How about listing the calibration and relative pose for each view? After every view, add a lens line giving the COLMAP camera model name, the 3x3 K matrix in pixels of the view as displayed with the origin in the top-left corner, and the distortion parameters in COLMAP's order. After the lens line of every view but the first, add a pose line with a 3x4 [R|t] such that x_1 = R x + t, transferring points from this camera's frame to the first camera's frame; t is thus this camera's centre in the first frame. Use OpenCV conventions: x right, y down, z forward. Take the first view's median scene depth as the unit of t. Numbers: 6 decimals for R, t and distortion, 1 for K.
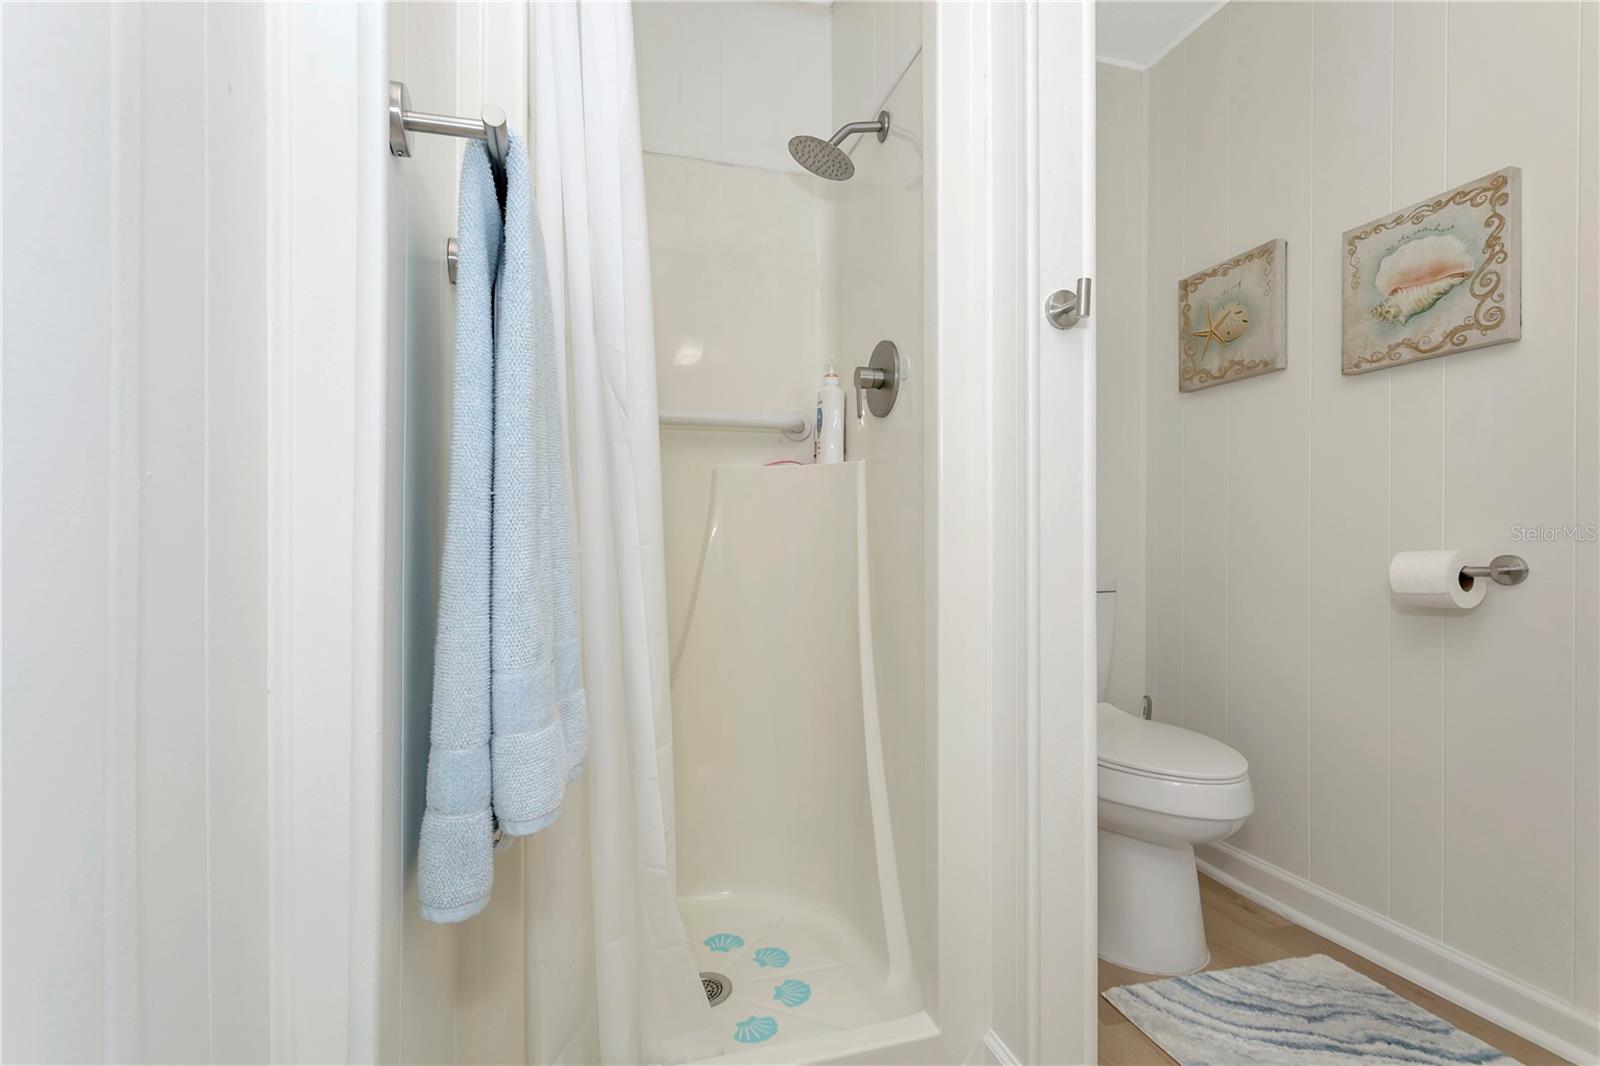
lens RADIAL K [[760.7, 0, 790.2], [0, 760.7, 549.4], [0, 0, 1]] dist [-0.002543, 0.003326]
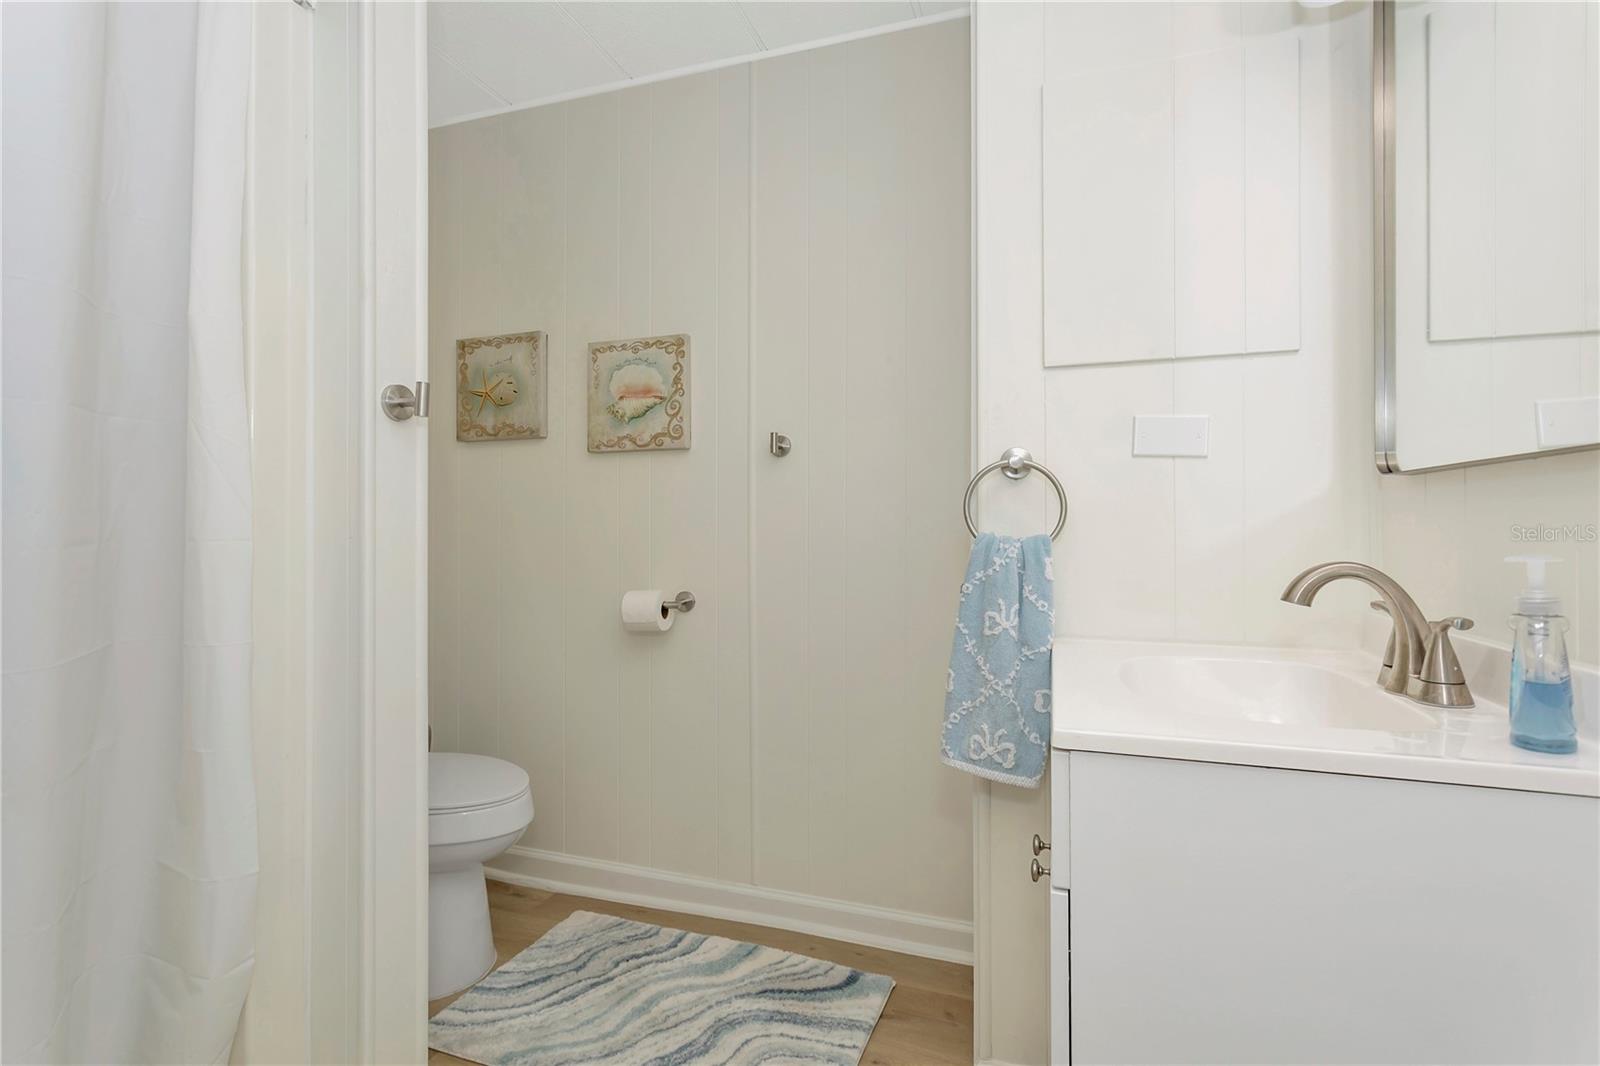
lens RADIAL K [[760.7, 0, 791.5], [0, 760.7, 525.4], [0, 0, 1]] dist [-0.002543, 0.003326]
pose [[0.581222, 0.000377, 0.813745, -0.131180], [0.008699, 0.999940, -0.006677, -0.103293], [-0.813699, 0.010960, 0.581184, -0.027897]]
